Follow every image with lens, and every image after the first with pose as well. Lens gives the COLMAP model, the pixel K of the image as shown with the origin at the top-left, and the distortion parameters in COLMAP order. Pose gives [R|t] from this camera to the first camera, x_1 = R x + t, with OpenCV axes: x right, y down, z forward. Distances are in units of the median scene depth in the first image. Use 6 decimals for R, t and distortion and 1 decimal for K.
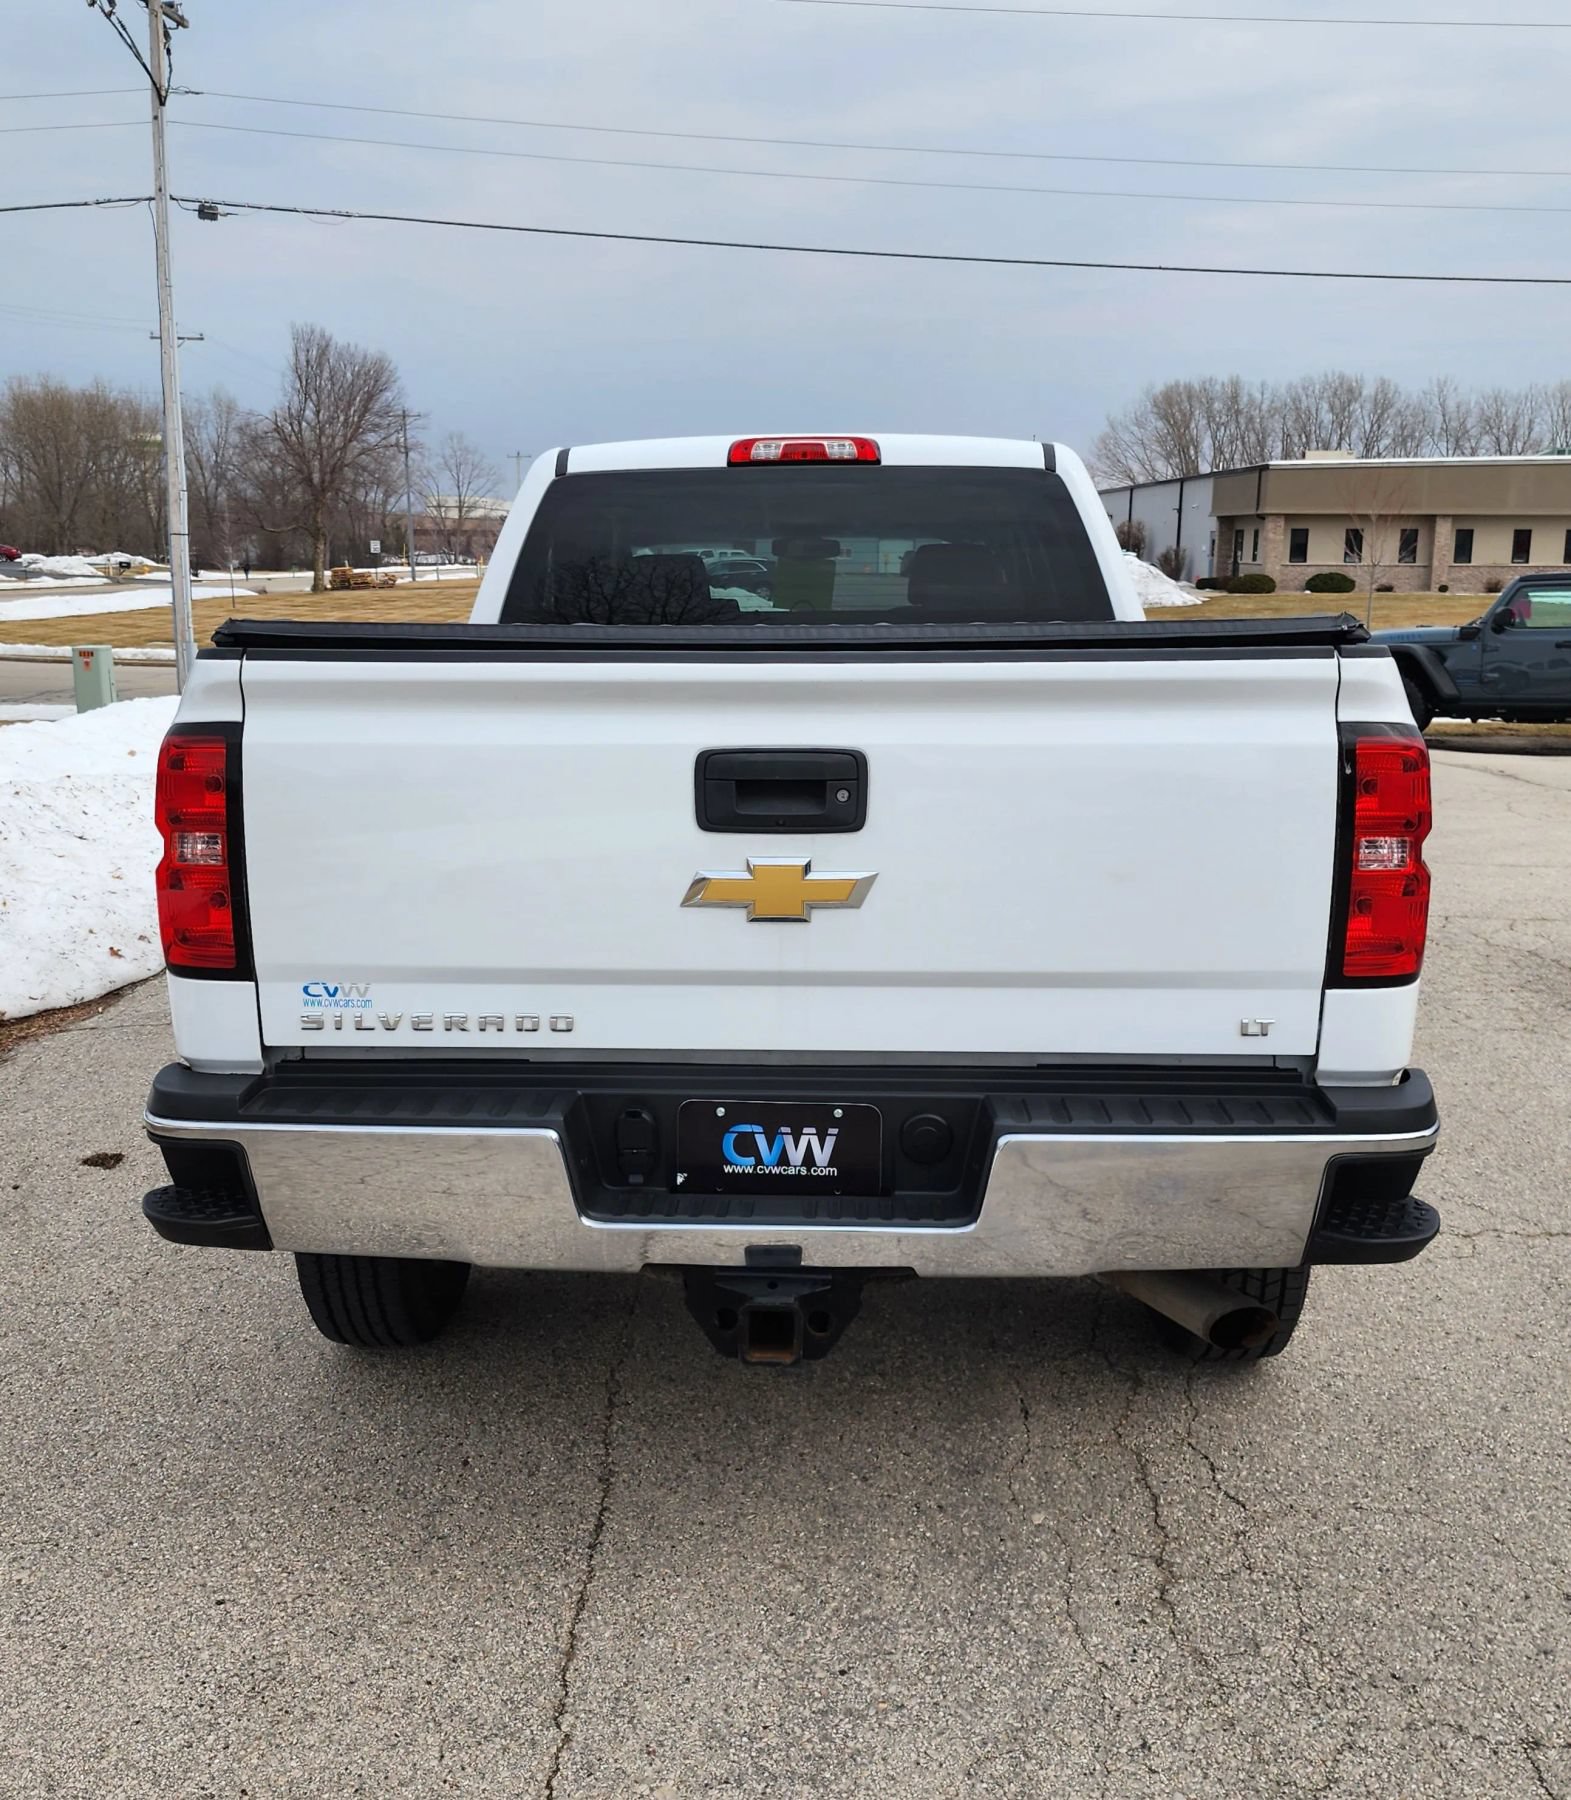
lens RADIAL K [[1776.3, 0, 774.2], [0, 1776.3, 885.6], [0, 0, 1]] dist [0.055983, 0.000000]
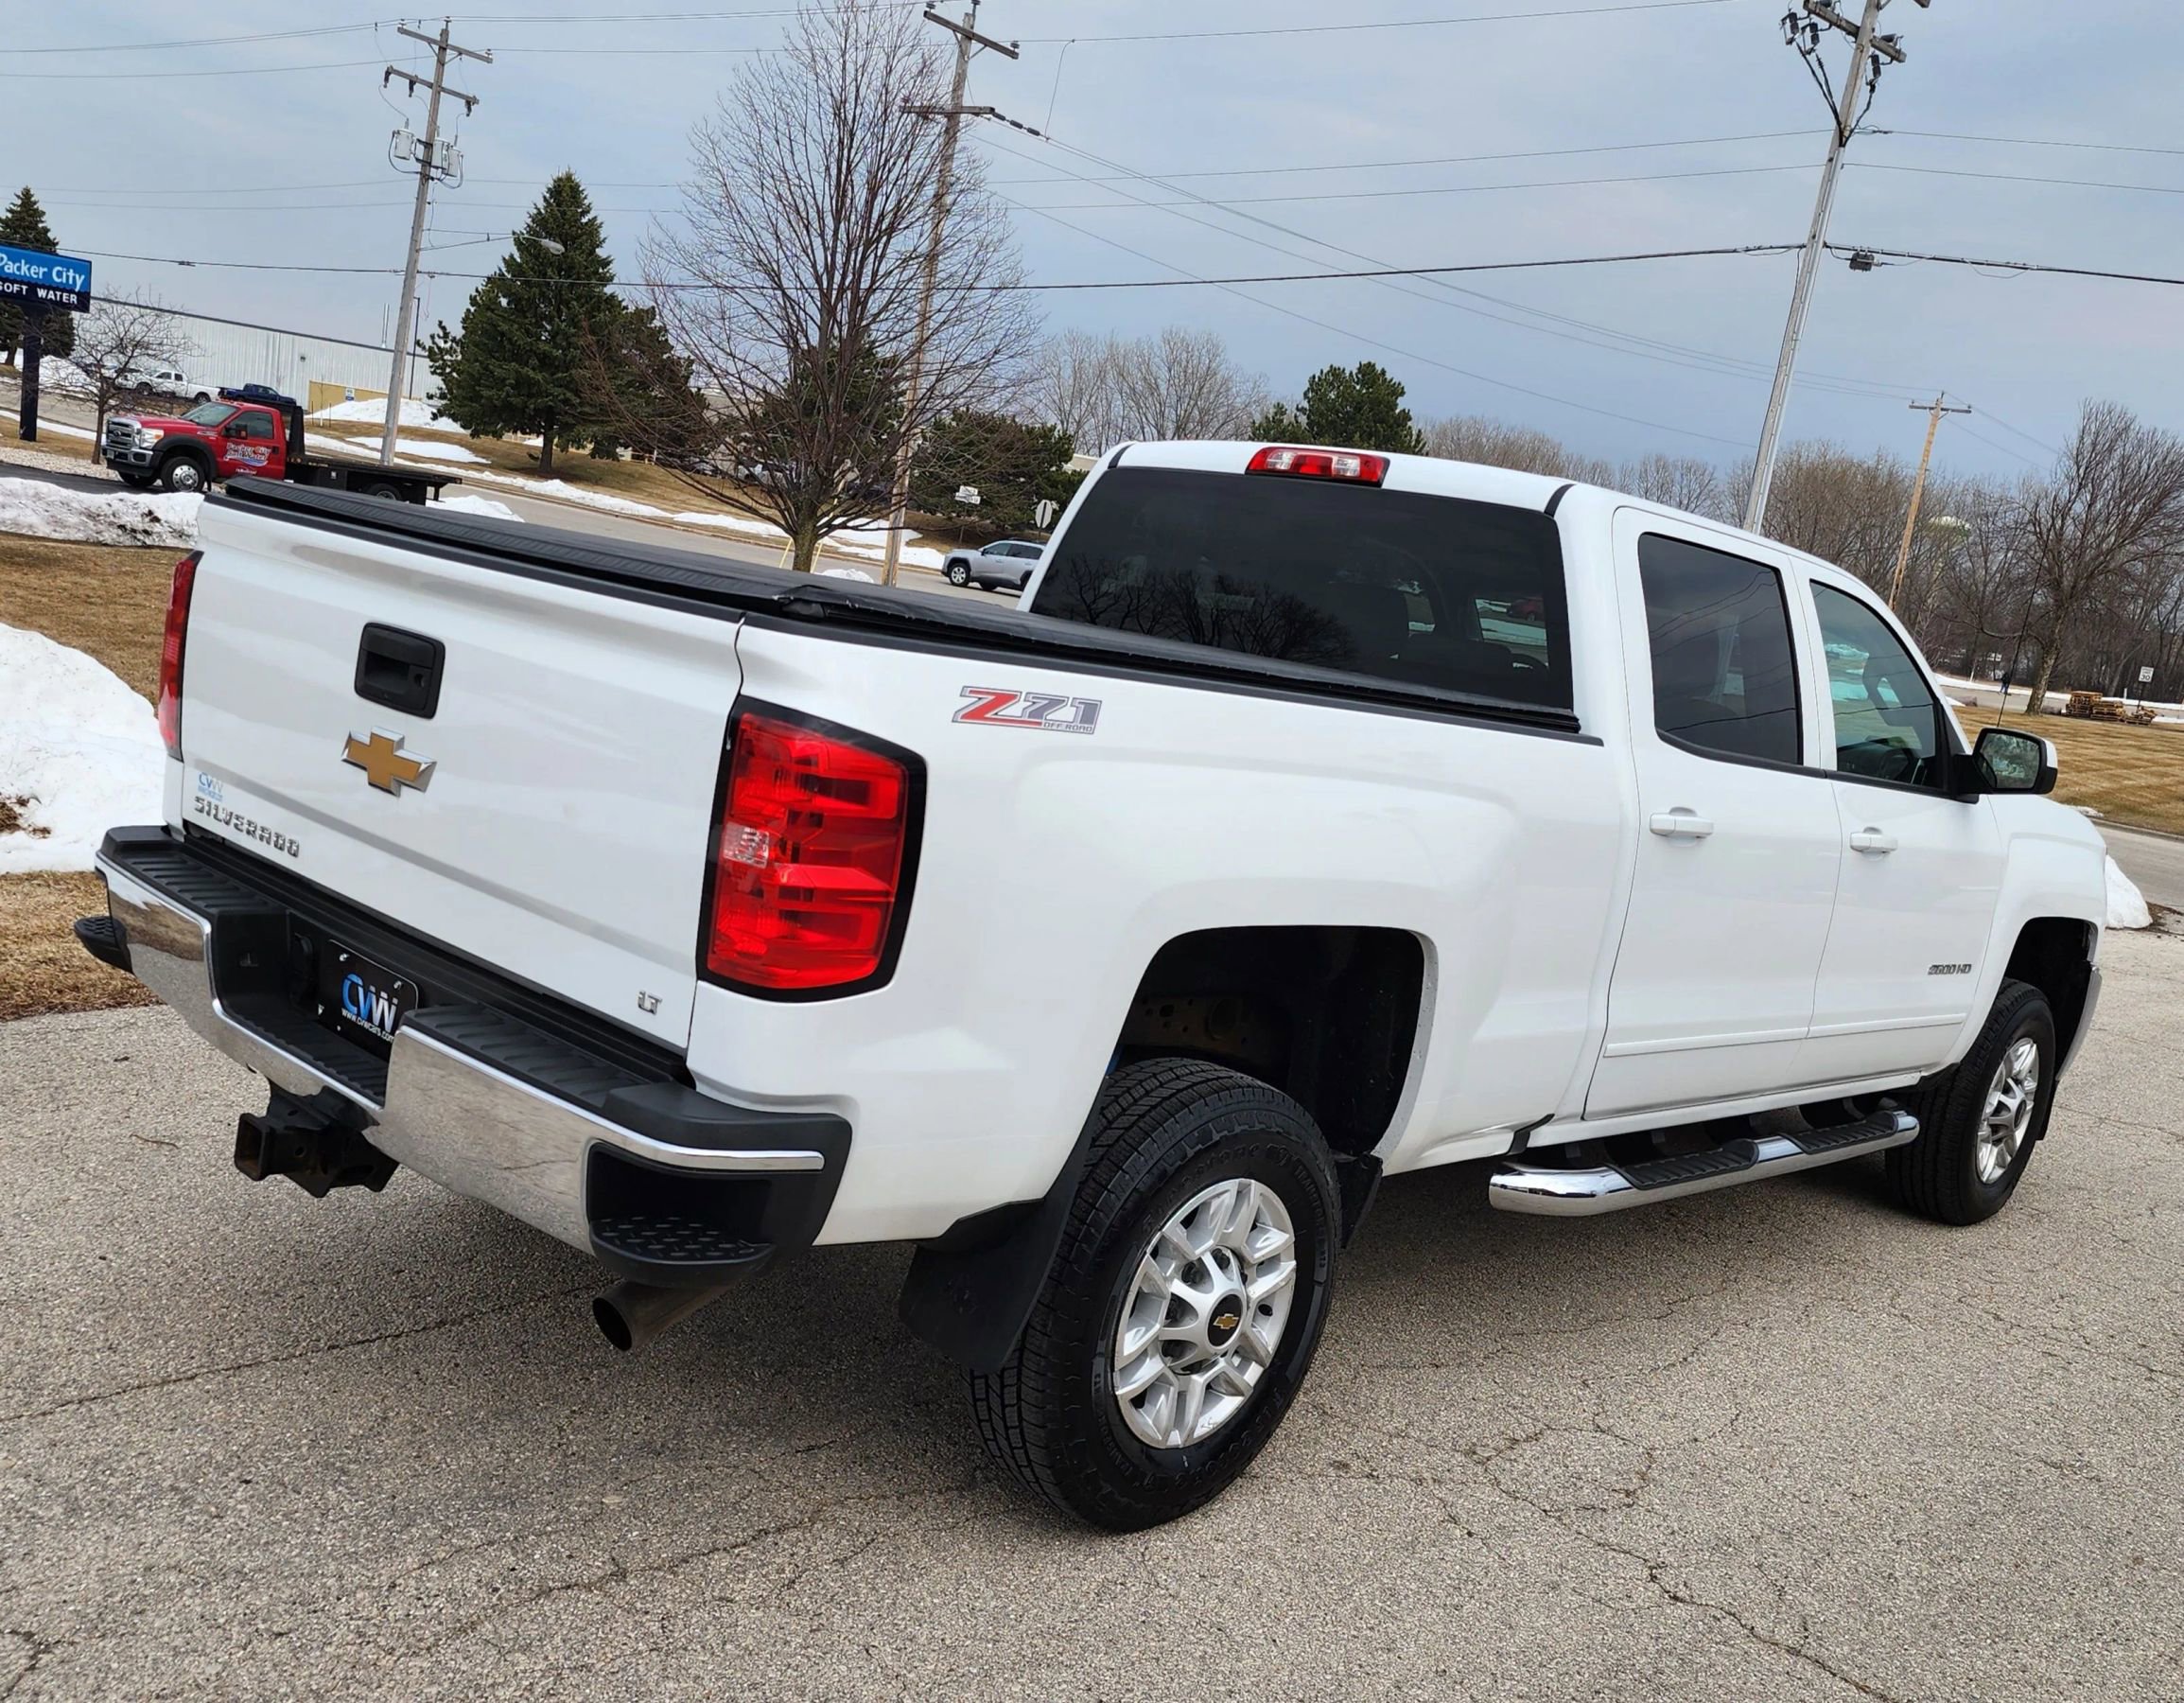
lens RADIAL K [[2043.3, 0, 1205.5], [0, 2043.3, 910.4], [0, 0, 1]] dist [0.045492, 0.000000]
pose [[0.753836, 0.225407, -0.617190, 1.134406], [-0.262130, 0.964499, 0.032083, -0.078792], [0.602511, 0.137599, 0.786160, 0.321099]]
